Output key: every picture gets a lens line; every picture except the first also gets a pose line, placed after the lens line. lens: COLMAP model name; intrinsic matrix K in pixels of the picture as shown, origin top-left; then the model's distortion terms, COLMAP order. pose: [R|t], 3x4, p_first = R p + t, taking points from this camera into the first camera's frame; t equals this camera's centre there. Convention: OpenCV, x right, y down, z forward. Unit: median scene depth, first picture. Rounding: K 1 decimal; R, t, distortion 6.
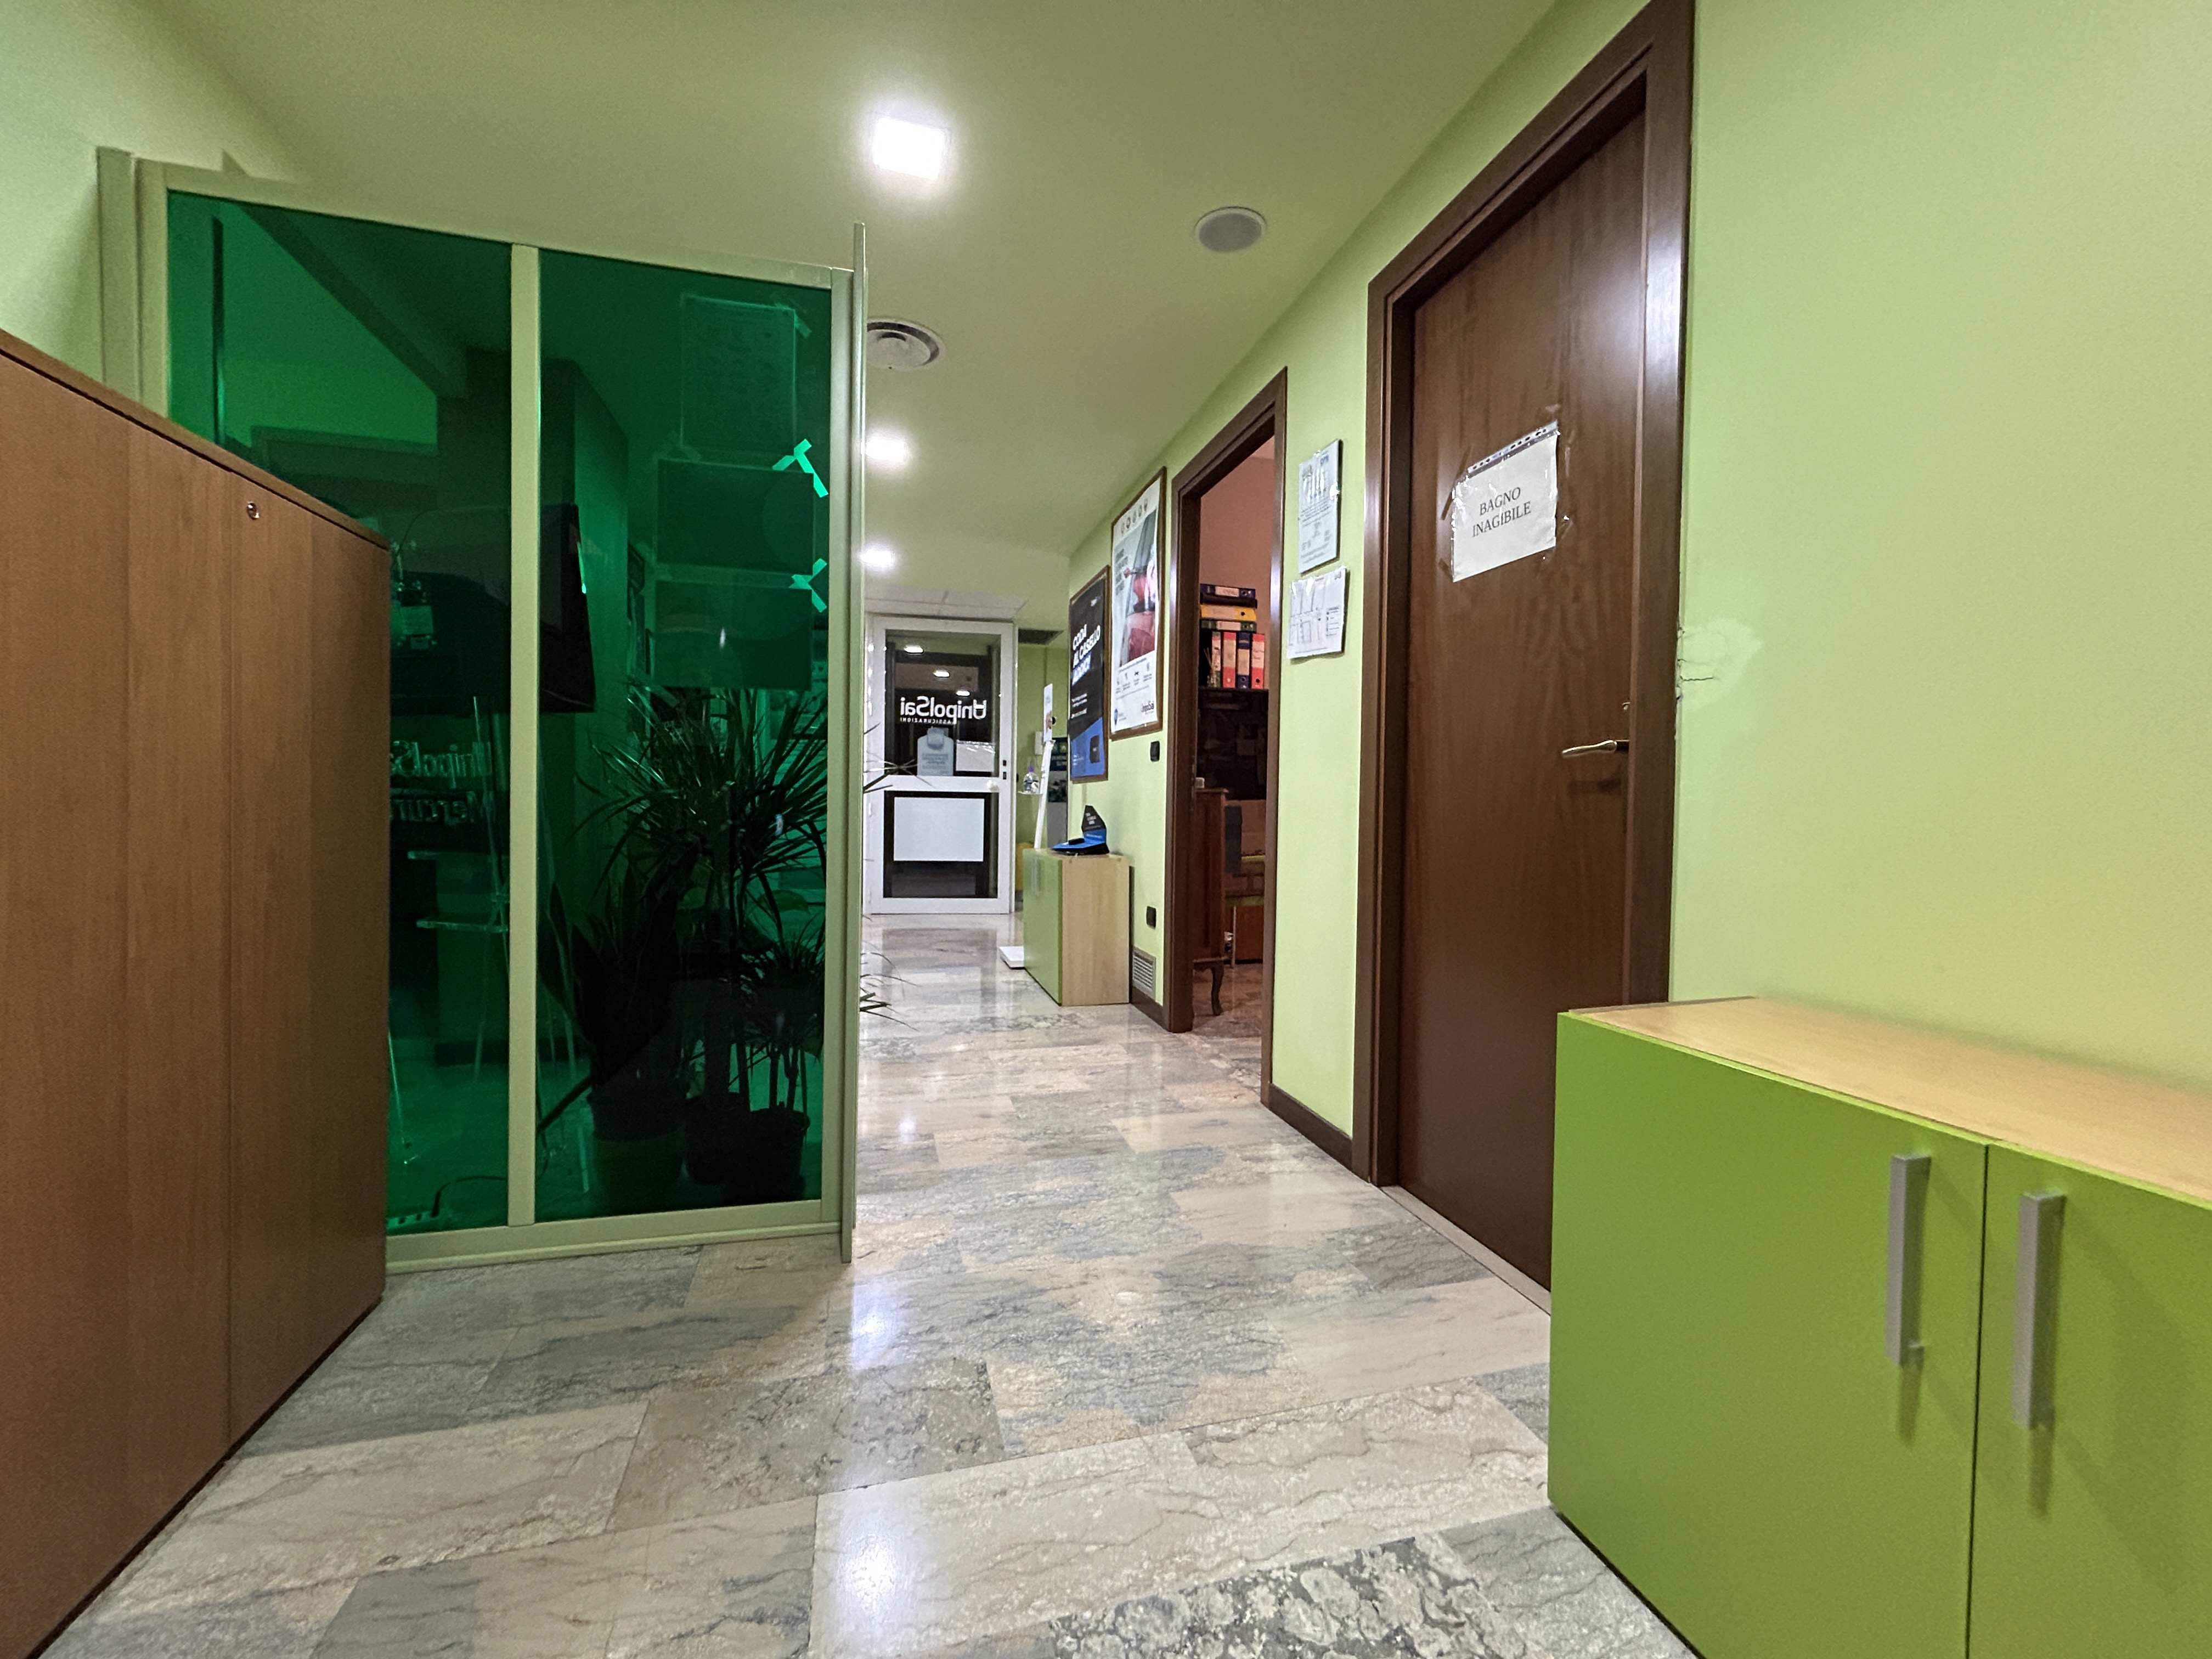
lens RADIAL K [[893.2, 0, 1102.4], [0, 893.2, 824.3], [0, 0, 1]] dist [-0.001136, 0.000674]
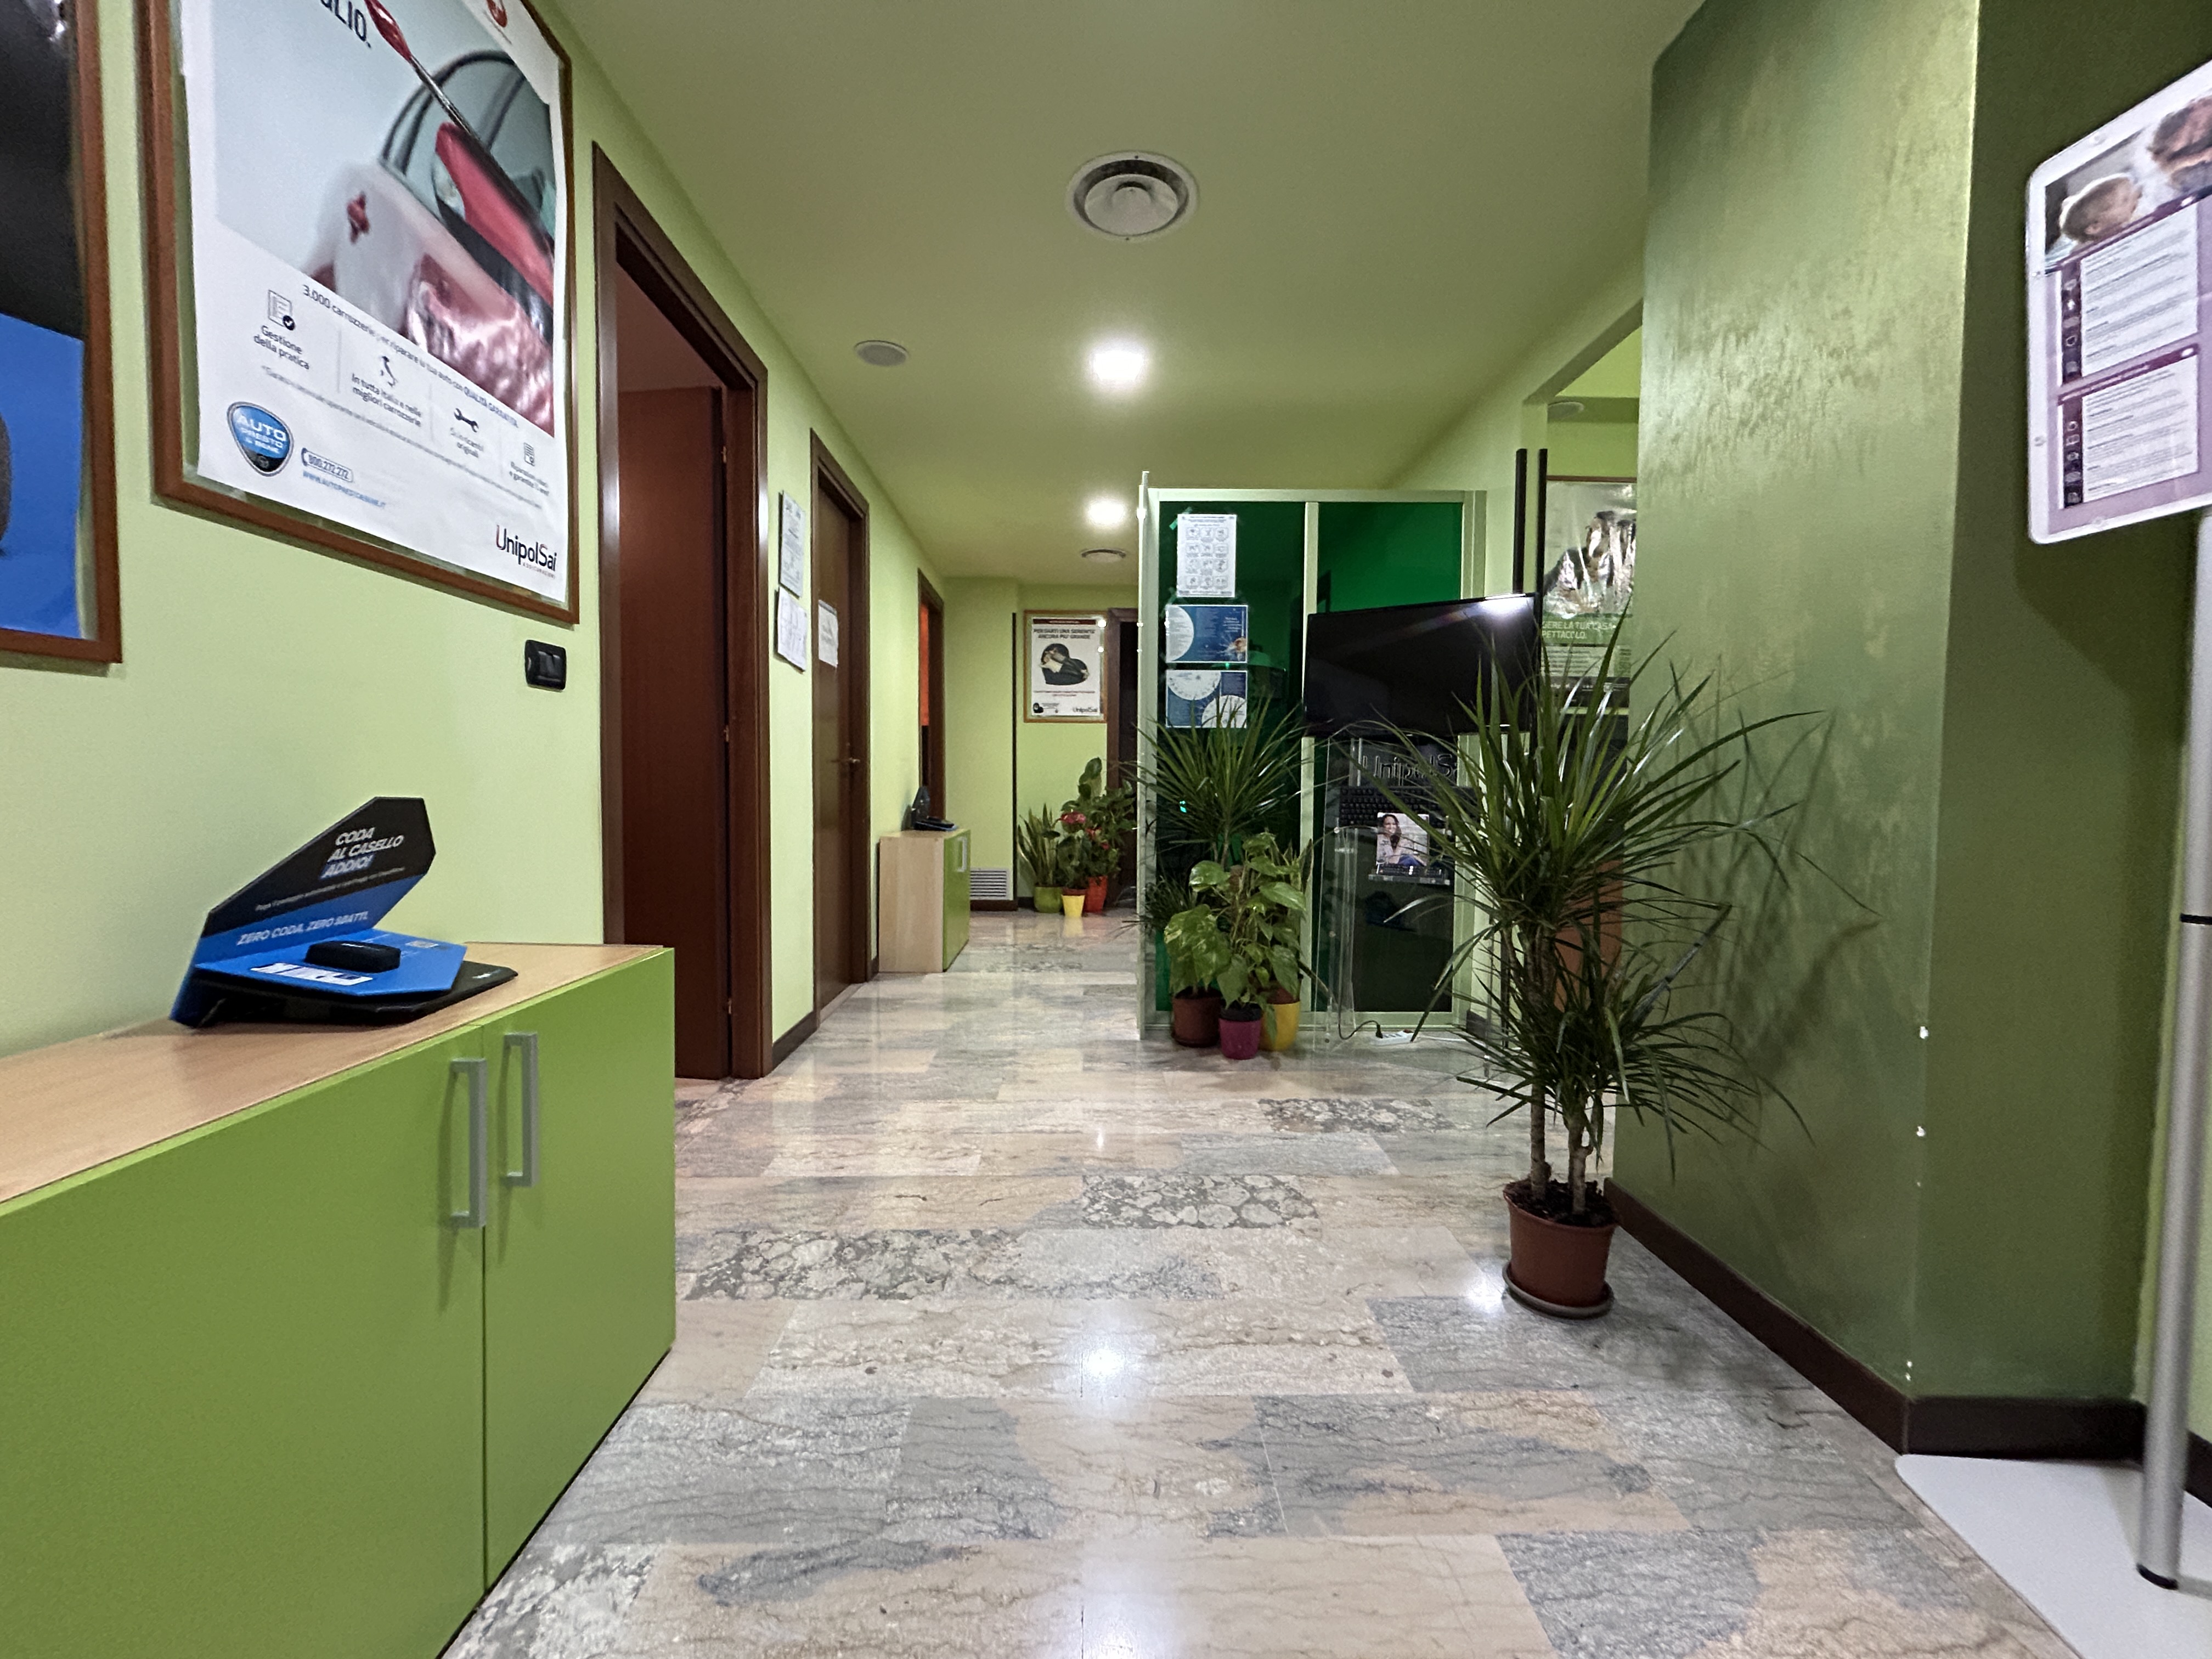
lens RADIAL K [[893.2, 0, 1102.4], [0, 893.2, 824.3], [0, 0, 1]] dist [-0.001136, 0.000674]
pose [[-0.969324, -0.030580, 0.243878, -0.384407], [-0.013343, 0.997314, 0.072022, -0.047899], [-0.245426, 0.066559, -0.967128, 1.653849]]
